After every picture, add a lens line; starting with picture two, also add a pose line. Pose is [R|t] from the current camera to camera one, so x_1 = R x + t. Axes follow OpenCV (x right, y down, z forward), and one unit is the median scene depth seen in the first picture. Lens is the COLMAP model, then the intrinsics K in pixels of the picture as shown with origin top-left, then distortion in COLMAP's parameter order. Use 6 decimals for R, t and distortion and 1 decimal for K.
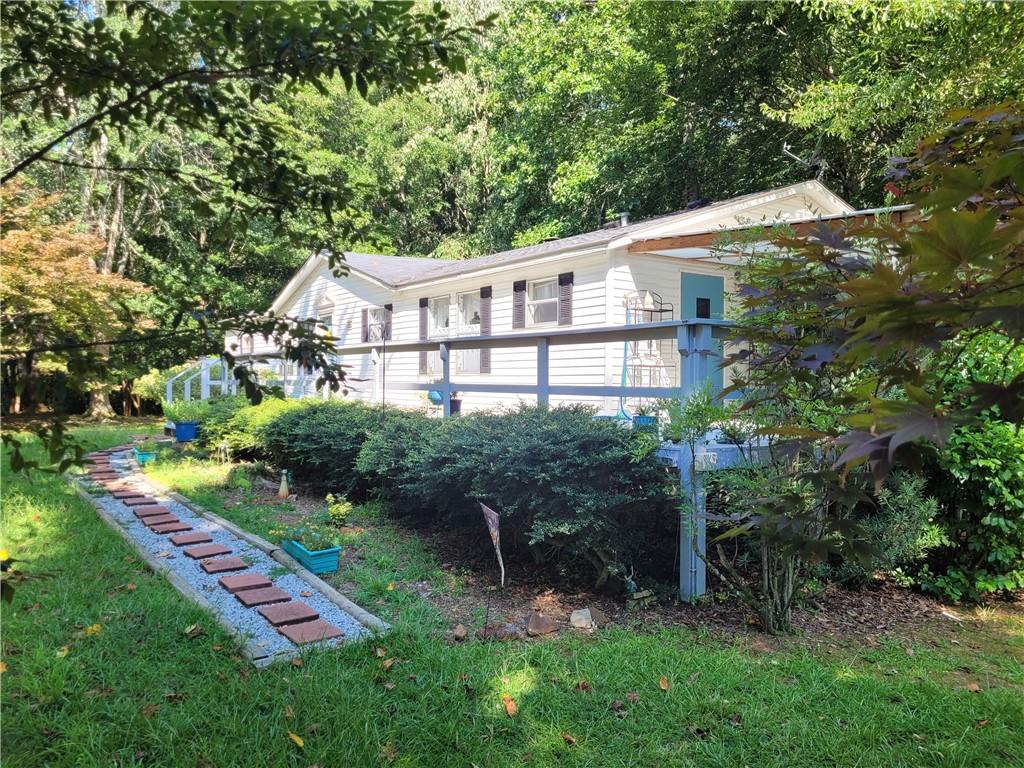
lens RADIAL K [[782.2, 0, 517.8], [0, 782.2, 384.1], [0, 0, 1]] dist [0.033182, -0.003424]
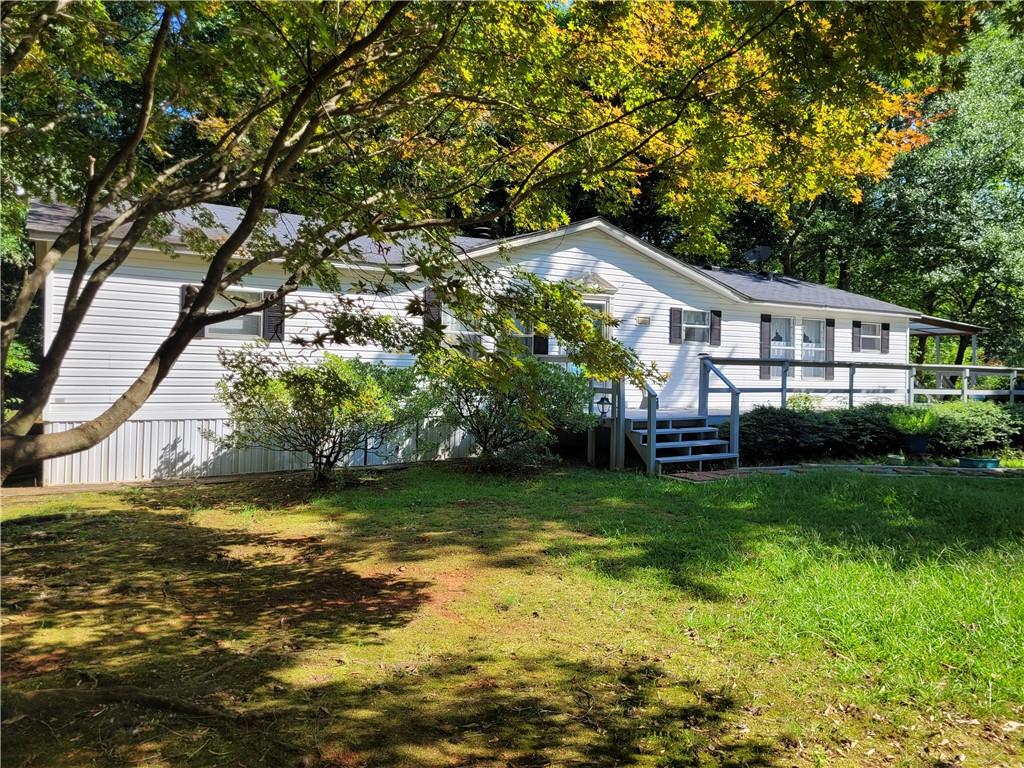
lens RADIAL K [[782.2, 0, 517.8], [0, 782.2, 384.1], [0, 0, 1]] dist [0.033182, -0.003424]
pose [[0.072478, 0.034308, 0.996780, -1.222826], [0.022242, 0.999104, -0.036005, 0.021680], [-0.997122, 0.024780, 0.071650, 1.234020]]
